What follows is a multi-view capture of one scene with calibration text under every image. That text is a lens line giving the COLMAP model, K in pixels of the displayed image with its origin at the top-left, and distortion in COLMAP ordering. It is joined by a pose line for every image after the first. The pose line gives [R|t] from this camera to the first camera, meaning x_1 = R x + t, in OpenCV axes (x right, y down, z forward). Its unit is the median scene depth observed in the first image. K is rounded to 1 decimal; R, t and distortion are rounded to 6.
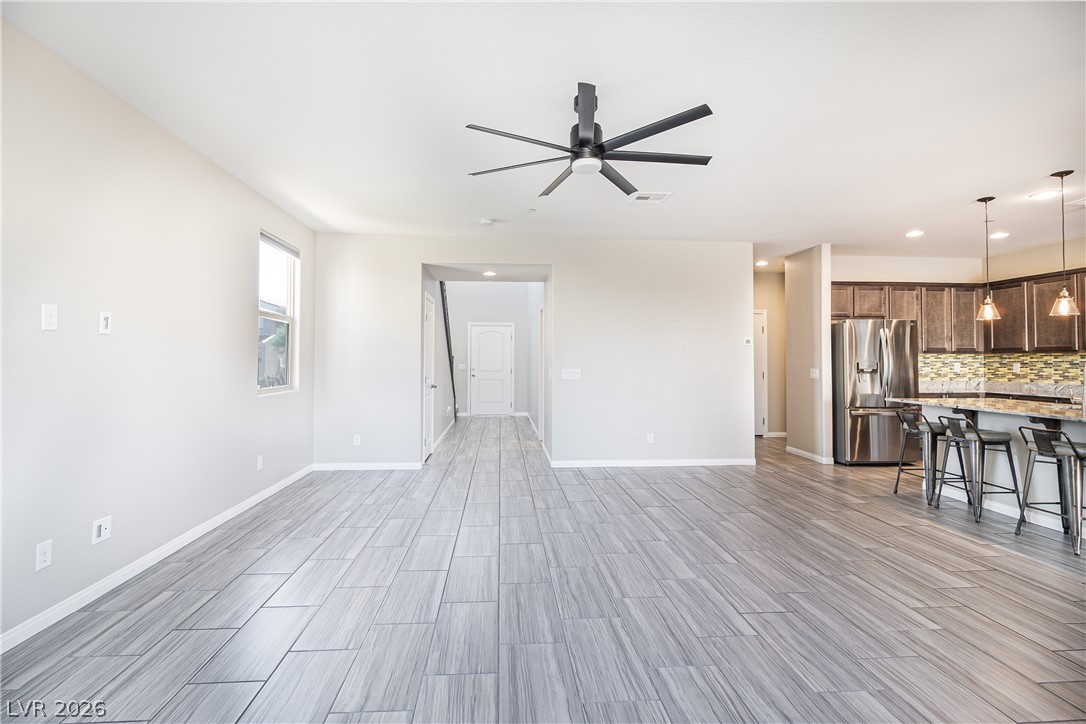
lens RADIAL K [[504.2, 0, 546.5], [0, 504.2, 354.4], [0, 0, 1]] dist [0.002873, 0.000854]
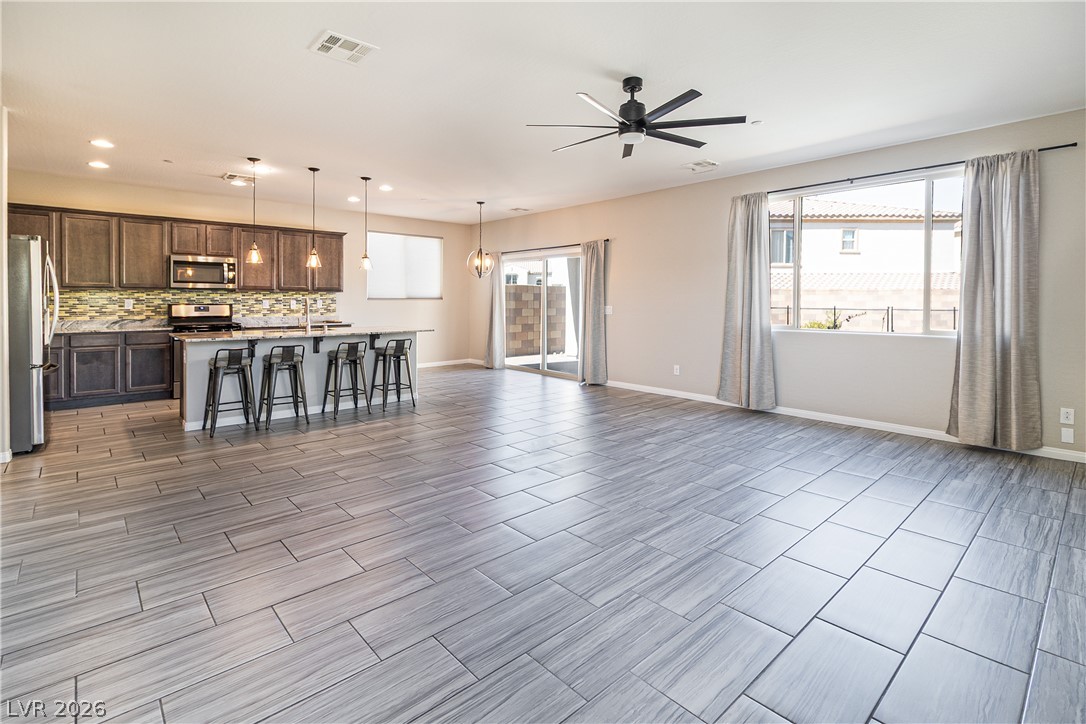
lens RADIAL K [[504.2, 0, 520.9], [0, 504.2, 306.6], [0, 0, 1]] dist [0.002873, 0.000854]
pose [[-0.596925, -0.015340, 0.802151, -0.318508], [-0.013655, 0.999867, 0.008960, 0.010068], [-0.802181, -0.005605, -0.597054, 0.846877]]
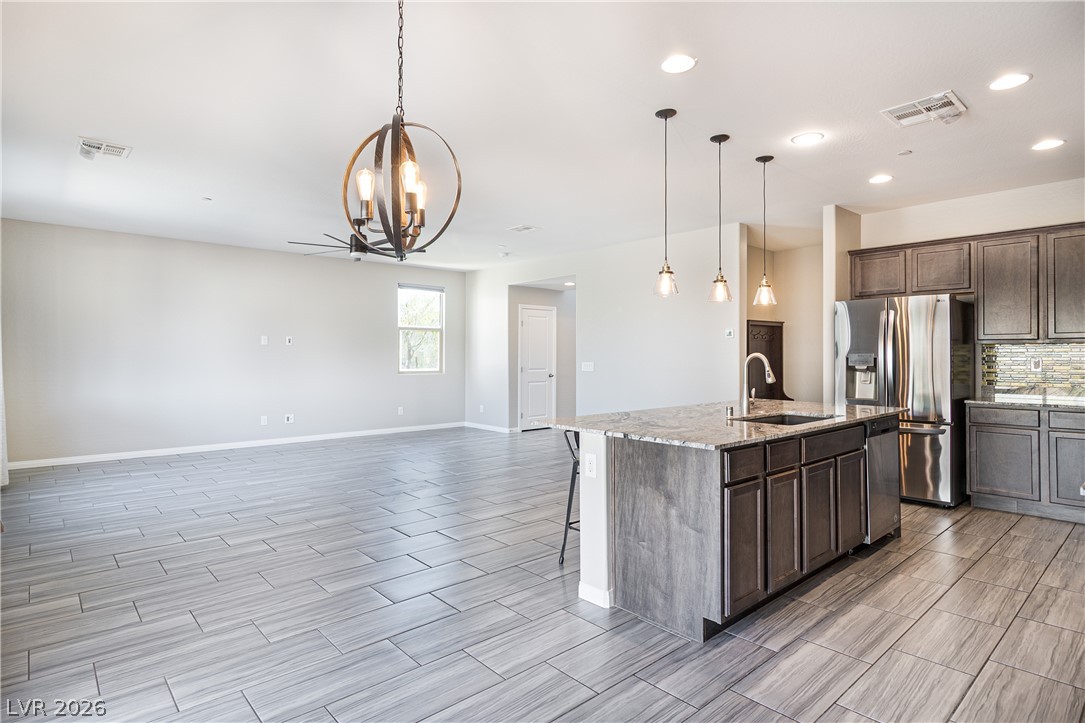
lens RADIAL K [[589.6, 0, 519.9], [0, 589.6, 343.6], [0, 0, 1]] dist [-0.005830, -0.001814]
pose [[0.584574, -0.017810, -0.811145, 0.990831], [0.009541, 0.999841, -0.015077, 0.004394], [0.811284, 0.001075, 0.584651, 0.073441]]
